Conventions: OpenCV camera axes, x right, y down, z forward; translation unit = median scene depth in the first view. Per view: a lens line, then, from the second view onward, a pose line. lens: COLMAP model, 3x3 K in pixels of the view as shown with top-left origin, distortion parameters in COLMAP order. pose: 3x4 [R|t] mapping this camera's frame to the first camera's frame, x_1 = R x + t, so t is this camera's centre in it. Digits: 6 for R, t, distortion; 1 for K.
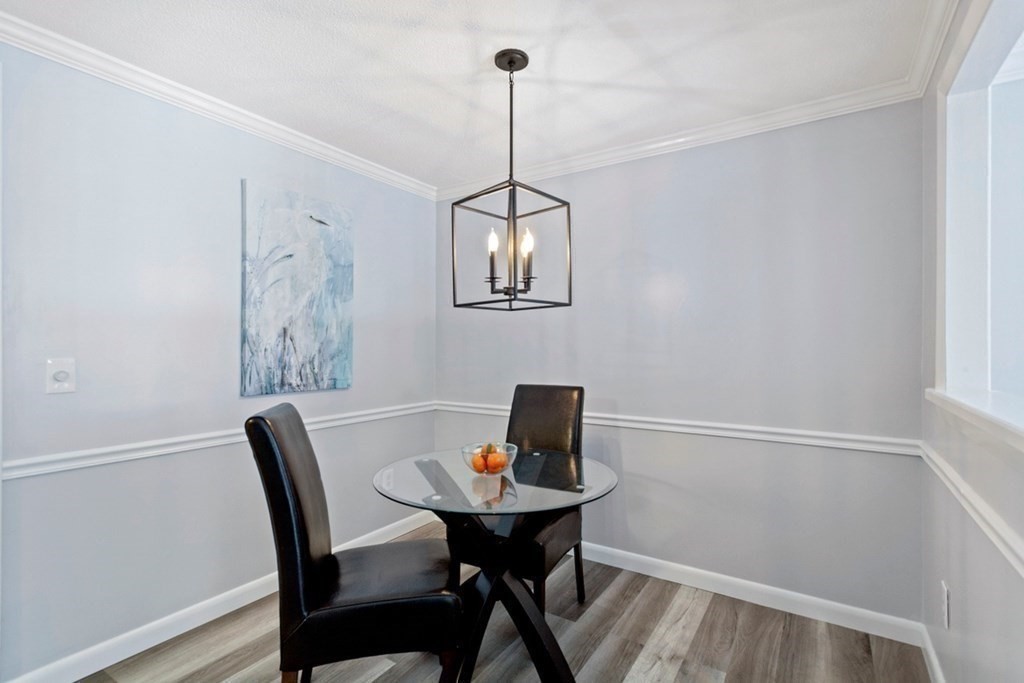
lens RADIAL K [[489.6, 0, 510.1], [0, 489.6, 340.1], [0, 0, 1]] dist [0.007908, 0.000138]
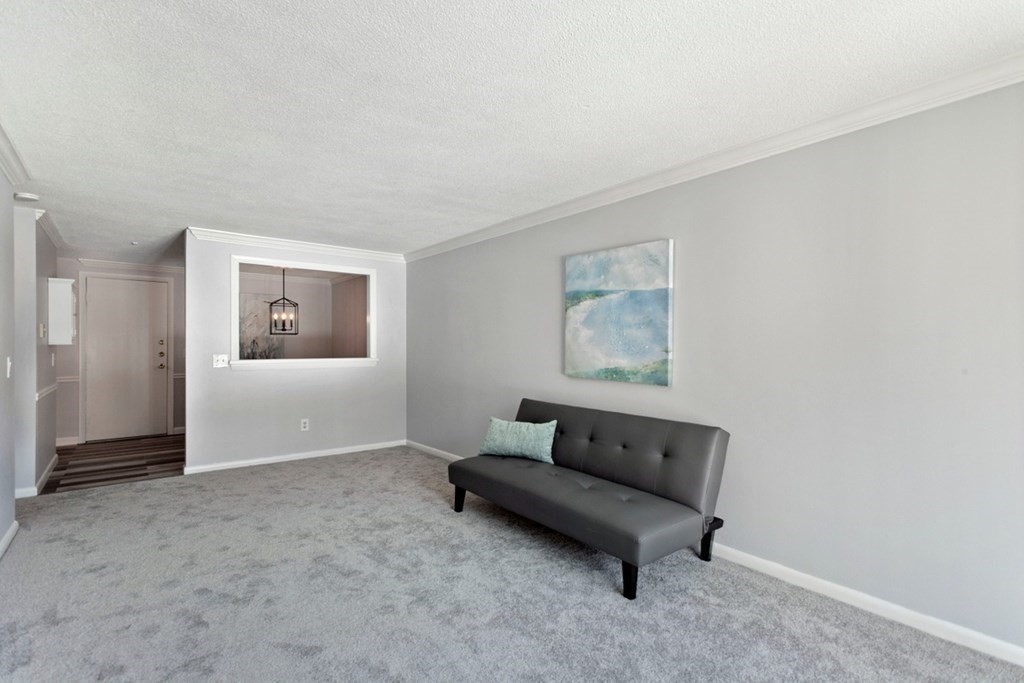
lens RADIAL K [[483.9, 0, 522.6], [0, 483.9, 346.8], [0, 0, 1]] dist [0.003417, 0.000592]
pose [[0.953380, -0.002776, -0.301759, 1.978518], [0.006171, 0.999928, 0.010299, -0.003134], [0.301708, -0.011681, 0.953329, -1.315965]]
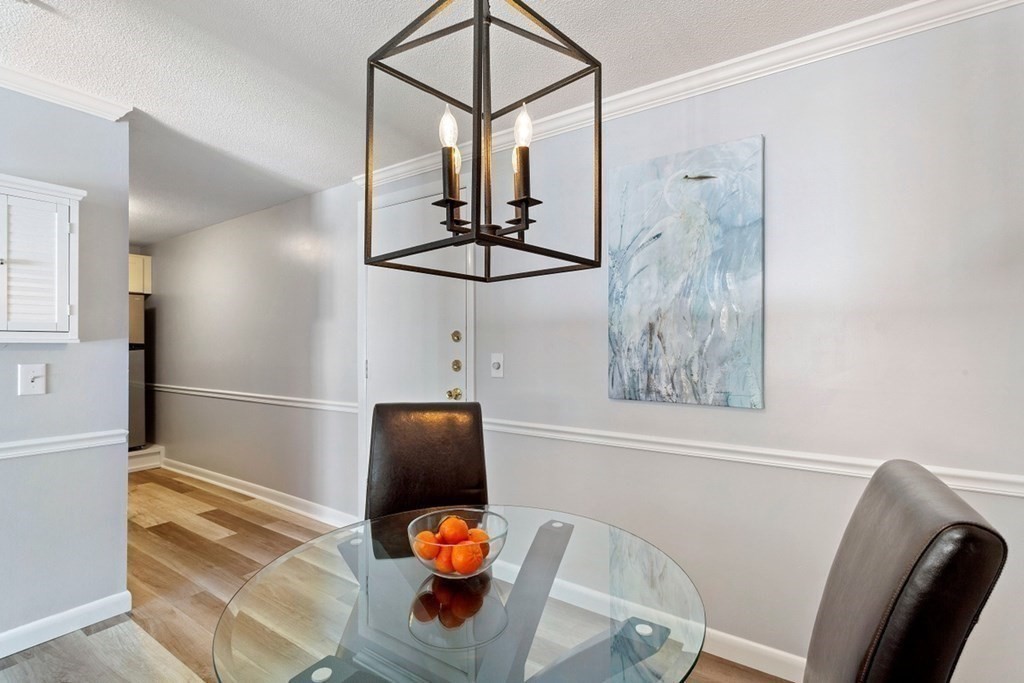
lens RADIAL K [[489.6, 0, 510.1], [0, 489.6, 340.1], [0, 0, 1]] dist [0.007908, 0.000138]
pose [[-0.031212, -0.013919, -0.999416, 0.379468], [0.009103, 0.999858, -0.014210, 0.012612], [0.999471, -0.009541, -0.031081, 0.774616]]
